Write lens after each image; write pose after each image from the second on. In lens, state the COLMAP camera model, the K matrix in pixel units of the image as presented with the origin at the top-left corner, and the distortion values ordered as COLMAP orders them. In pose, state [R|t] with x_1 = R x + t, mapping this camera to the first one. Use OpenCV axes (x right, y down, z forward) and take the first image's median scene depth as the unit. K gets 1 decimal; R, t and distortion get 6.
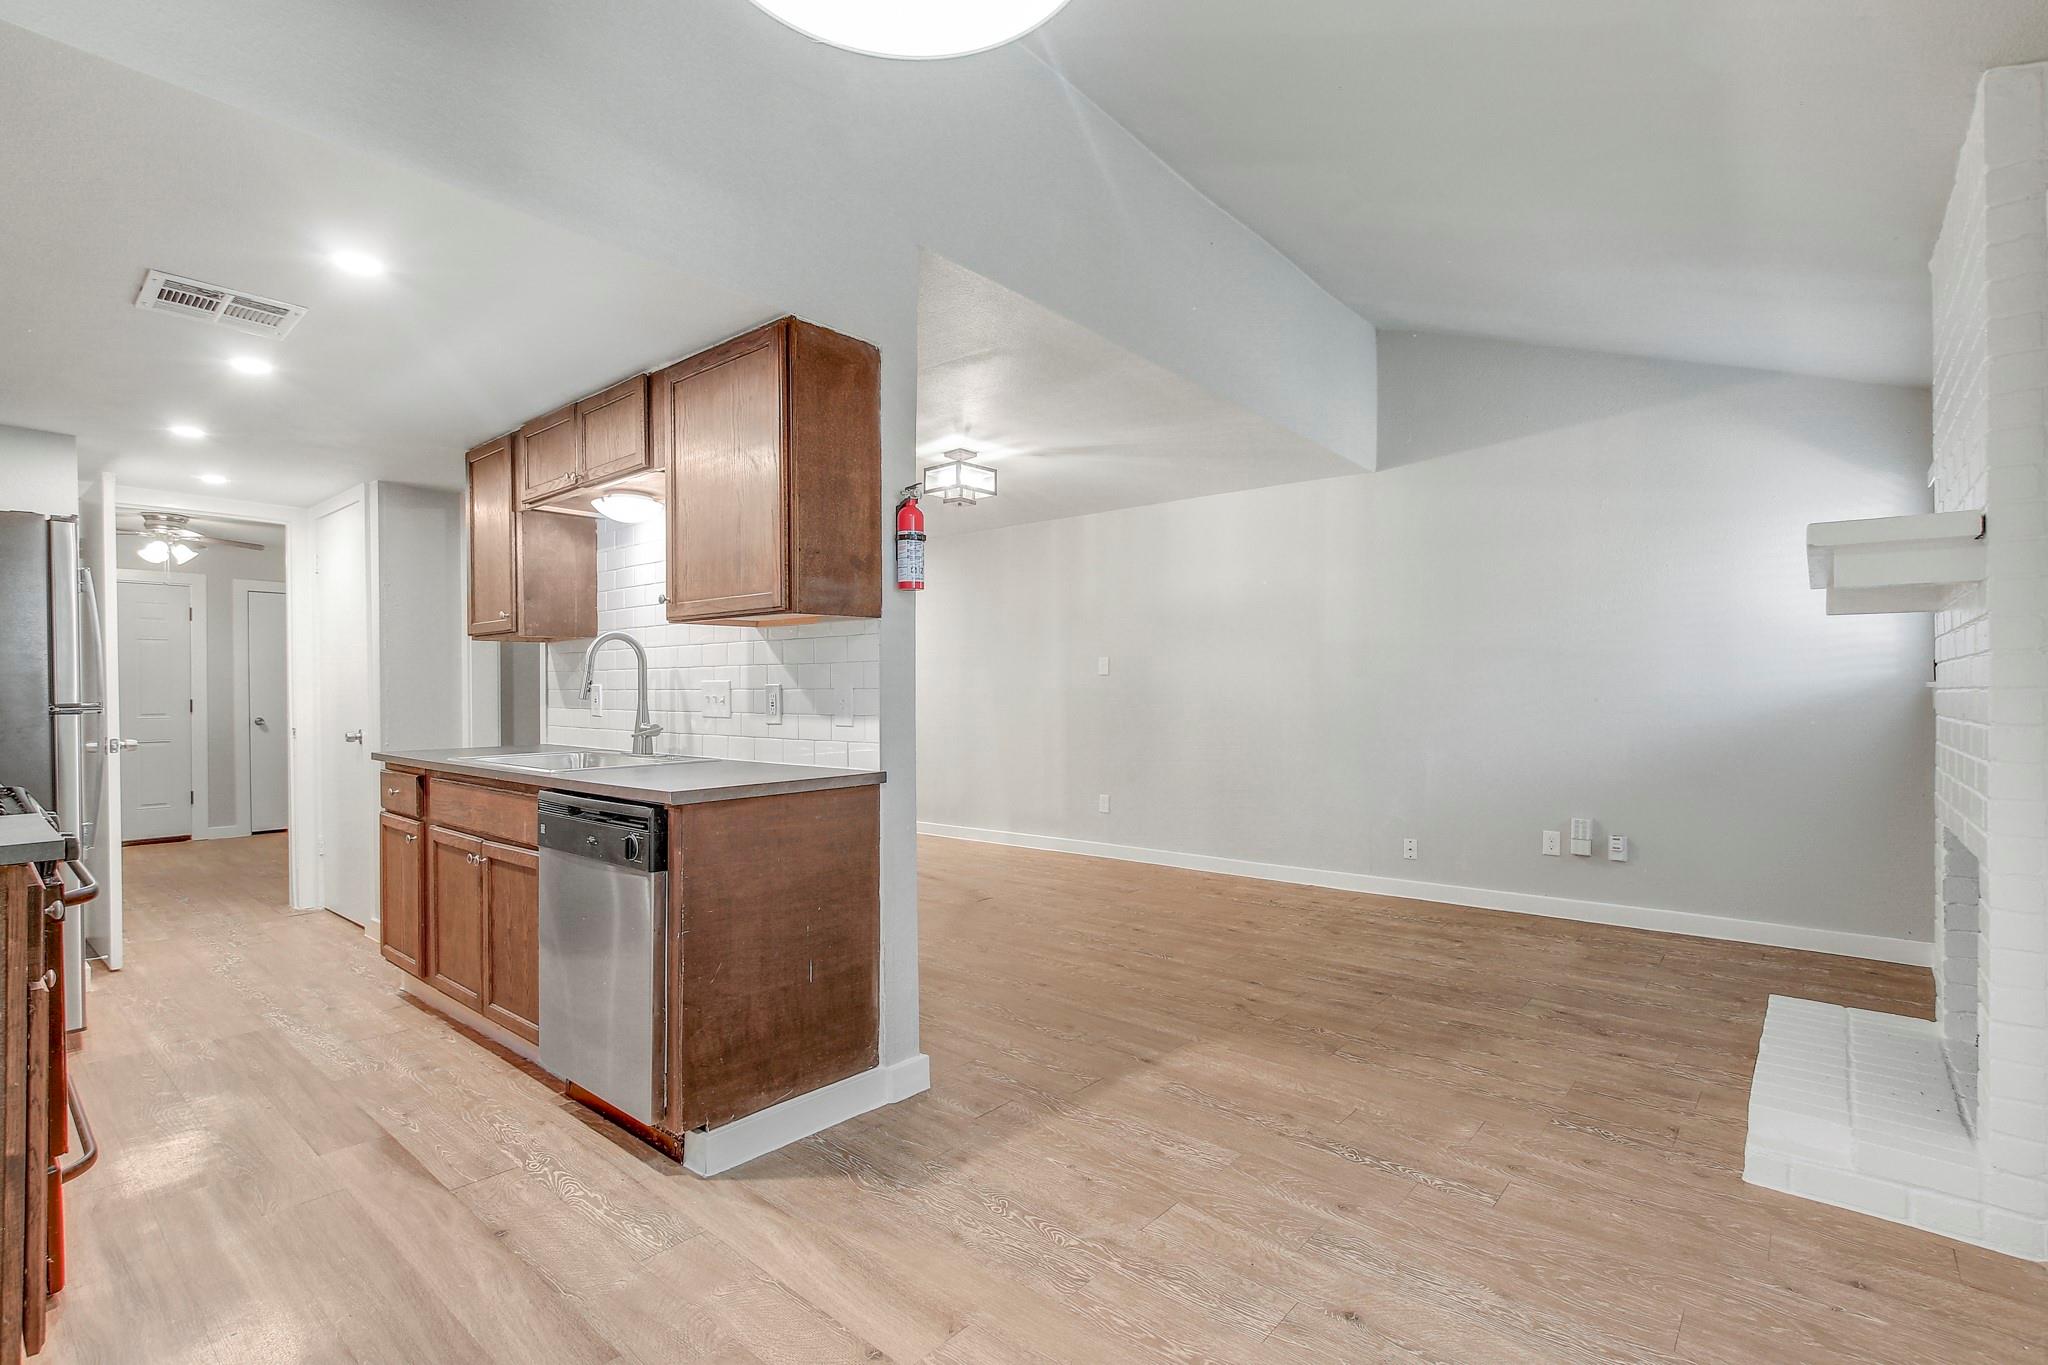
lens RADIAL K [[955.7, 0, 1026.1], [0, 955.7, 689.2], [0, 0, 1]] dist [-0.008859, -0.000434]
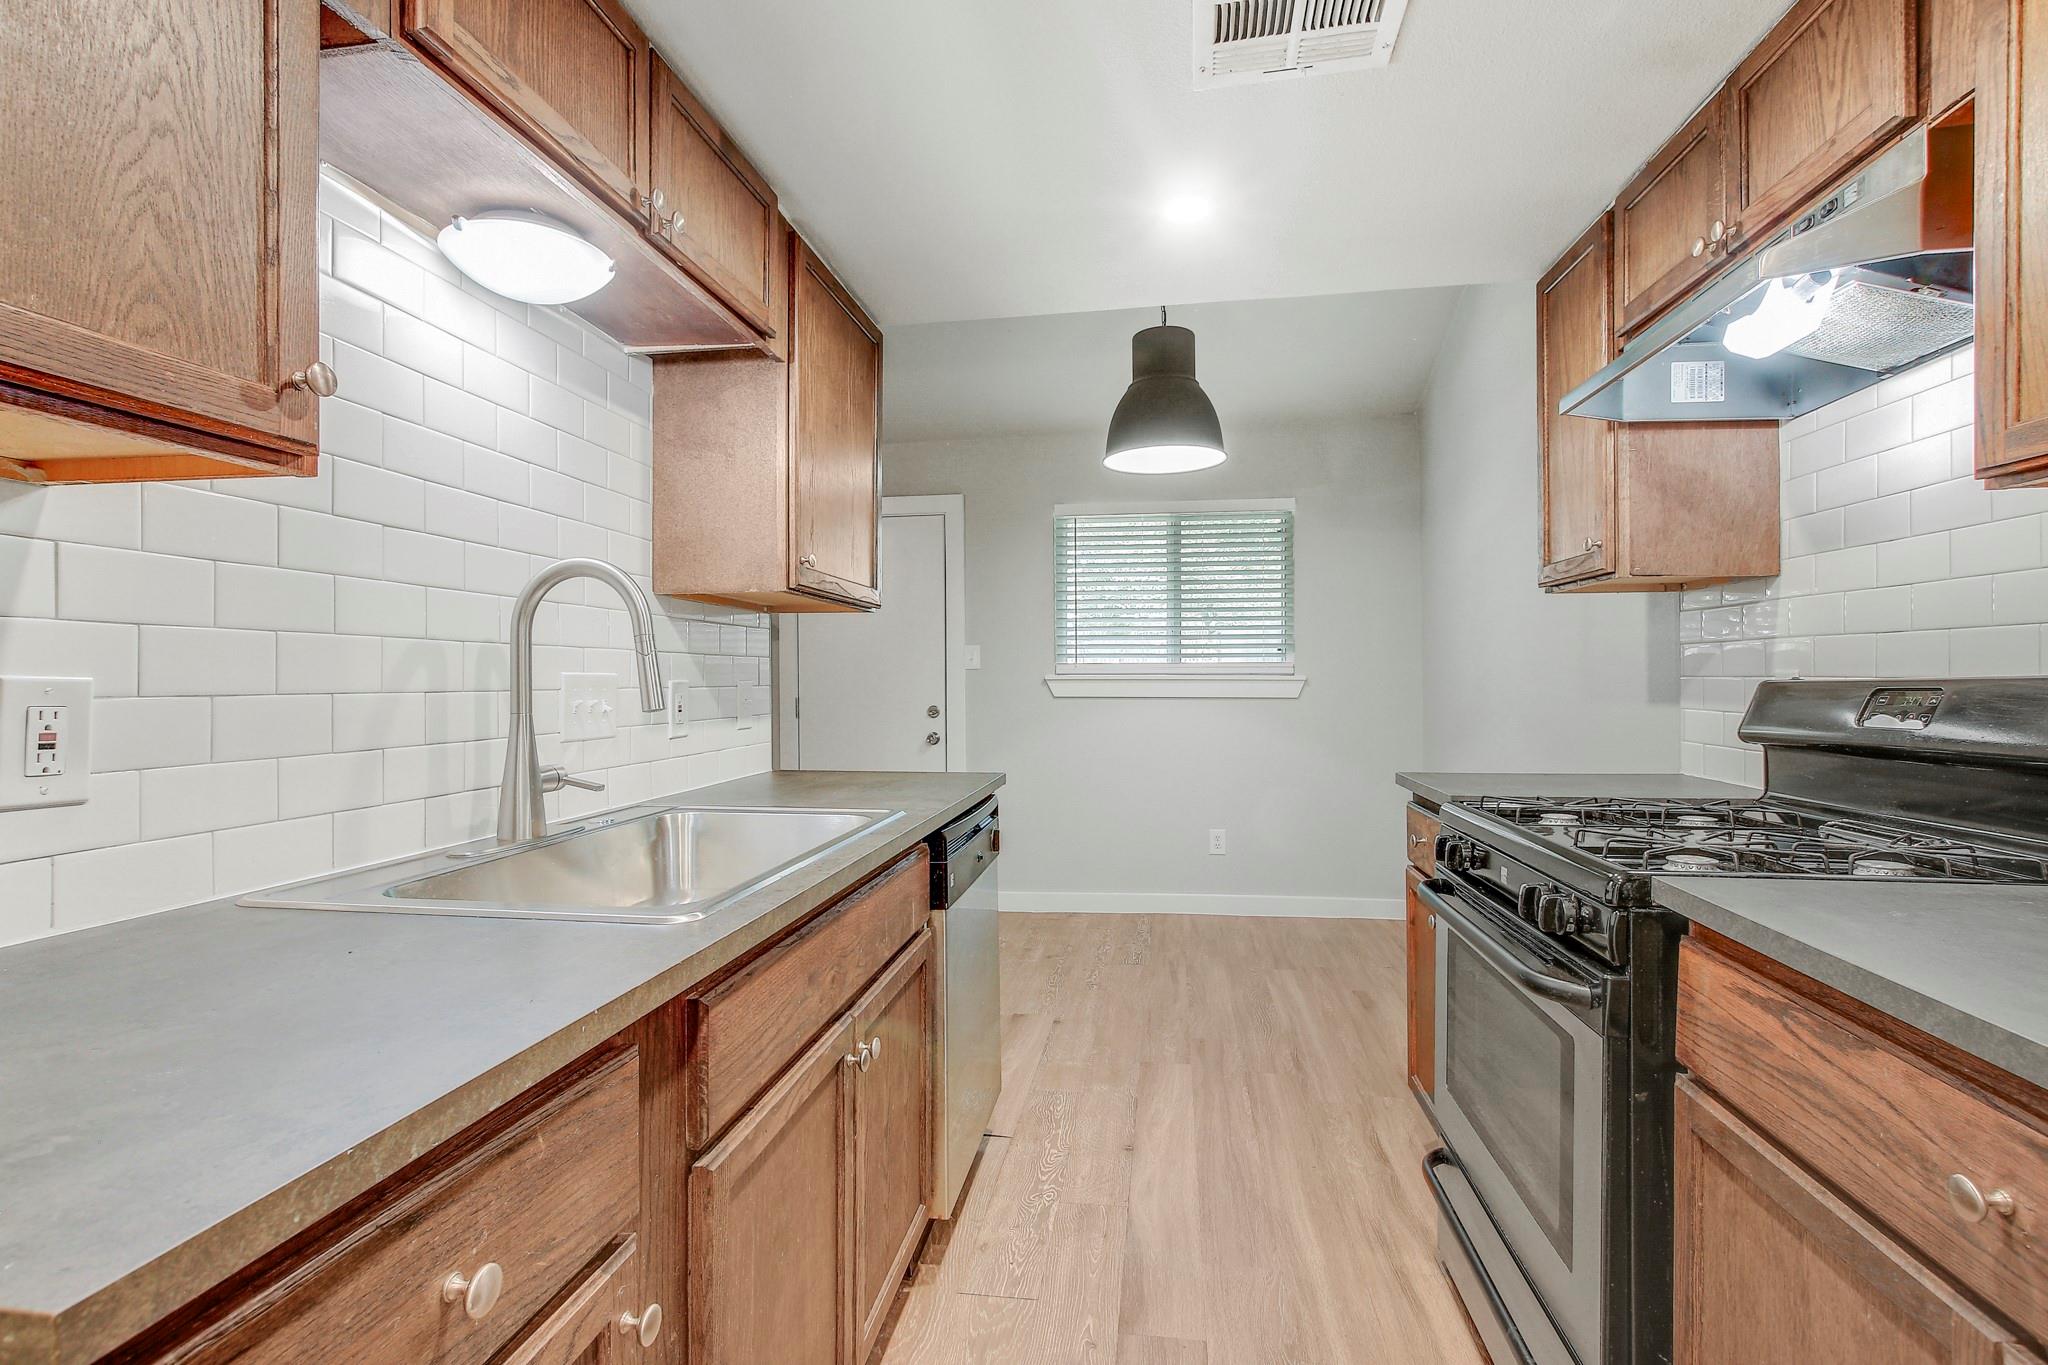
lens RADIAL K [[950.2, 0, 1018.1], [0, 950.2, 679.5], [0, 0, 1]] dist [-0.012369, 0.003903]
pose [[-0.518812, 0.008505, 0.854846, -0.842610], [0.008399, 0.999953, -0.004852, -0.000573], [-0.854847, 0.004663, -0.518859, 0.975897]]
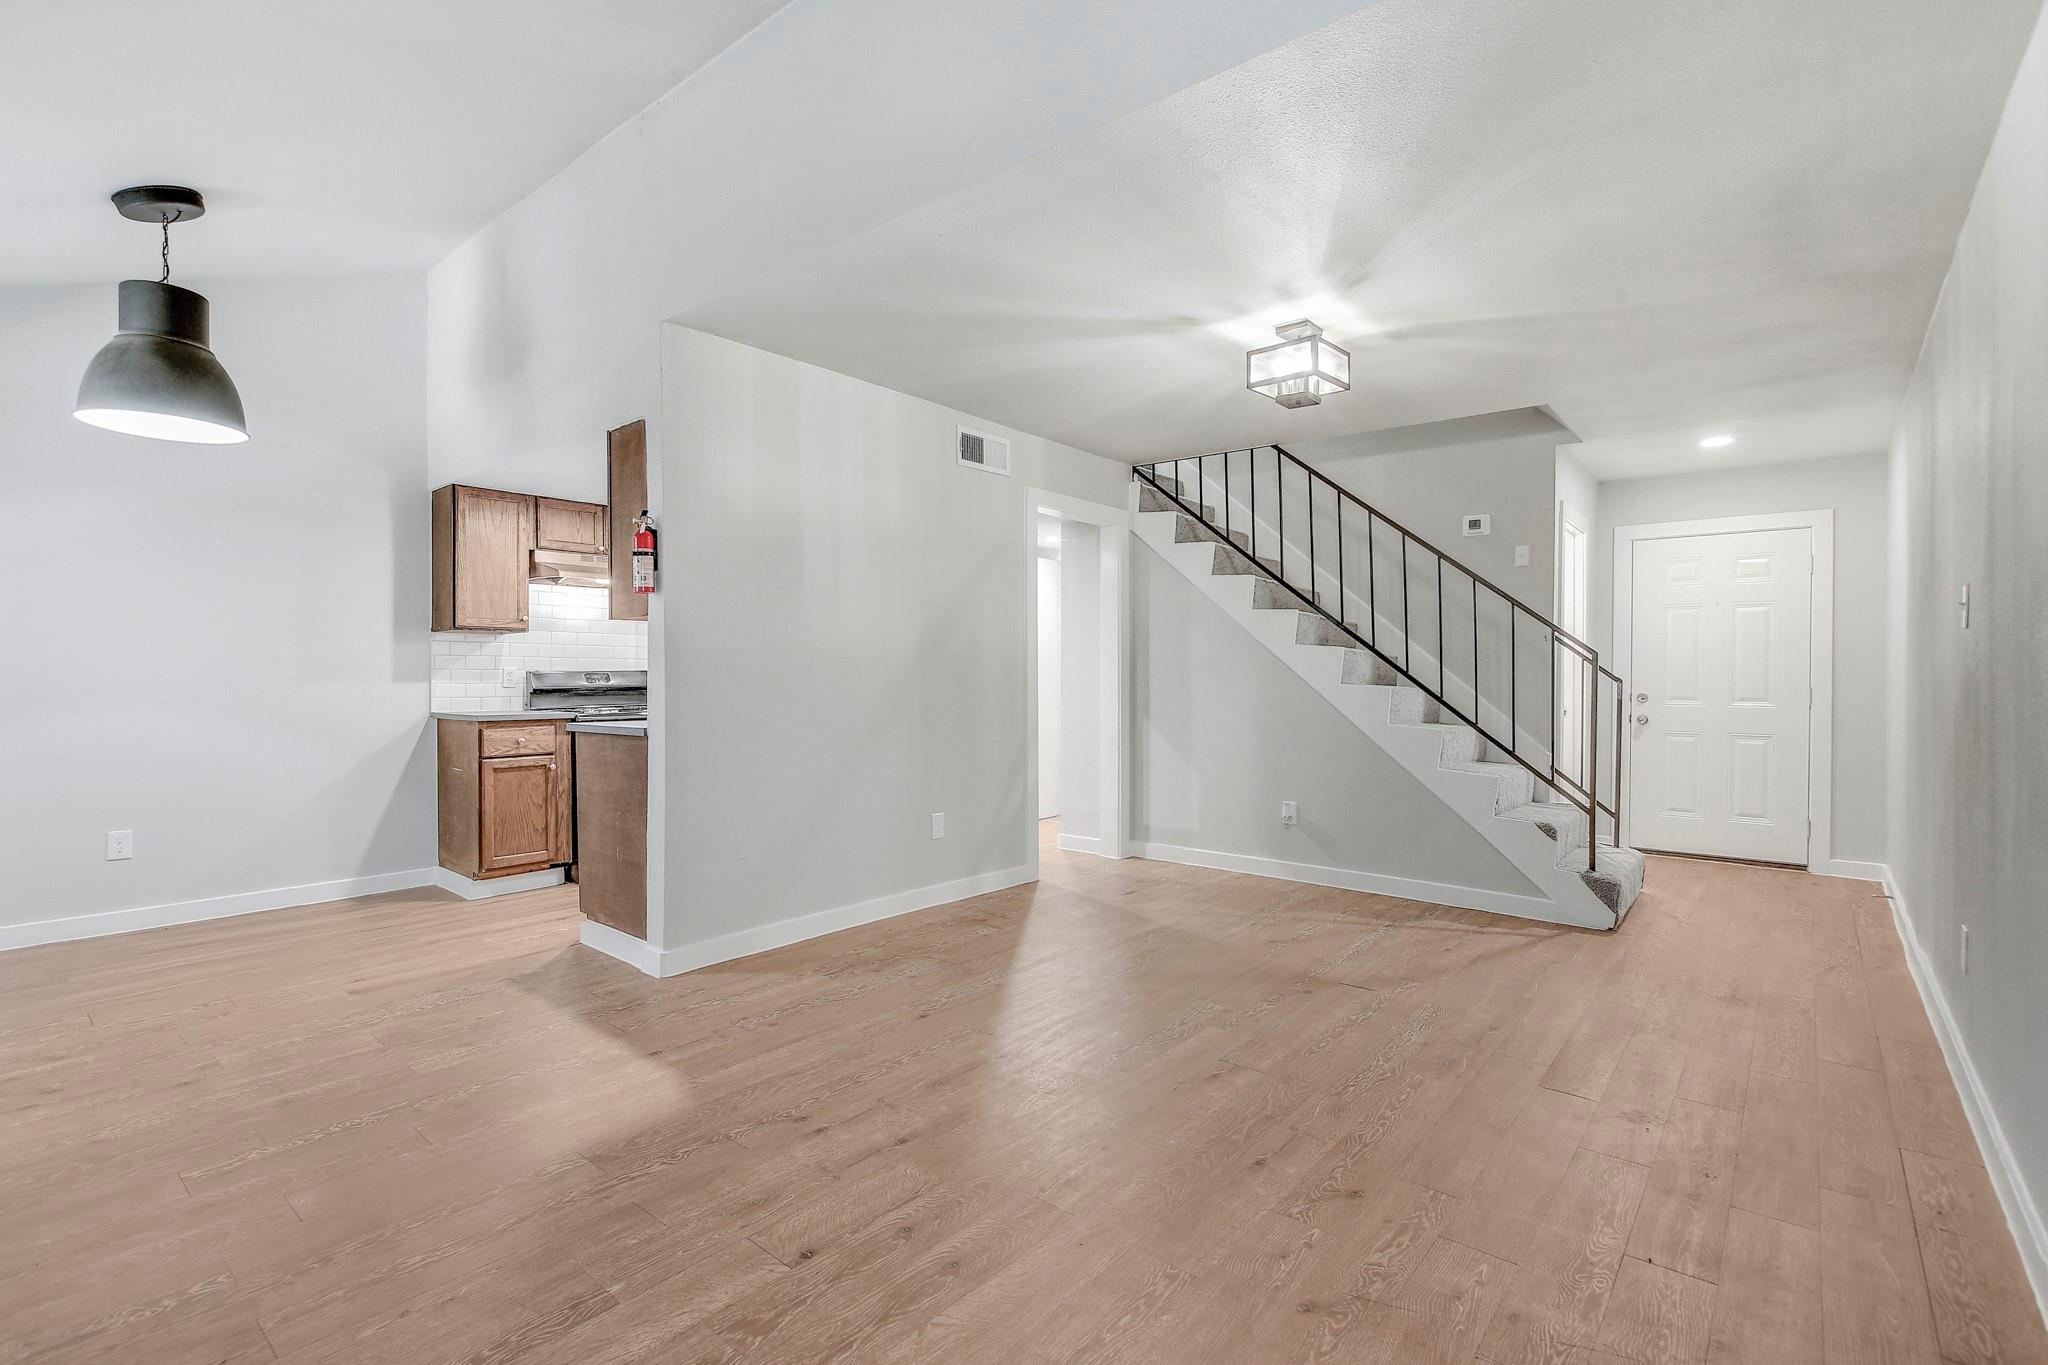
lens RADIAL K [[949.2, 0, 1024.8], [0, 949.2, 689.6], [0, 0, 1]] dist [-0.017046, 0.007370]
pose [[0.001019, 0.016261, -0.999867, 0.911080], [0.001634, 0.999866, 0.016263, 0.007413], [0.999998, -0.001650, 0.000992, 1.166998]]
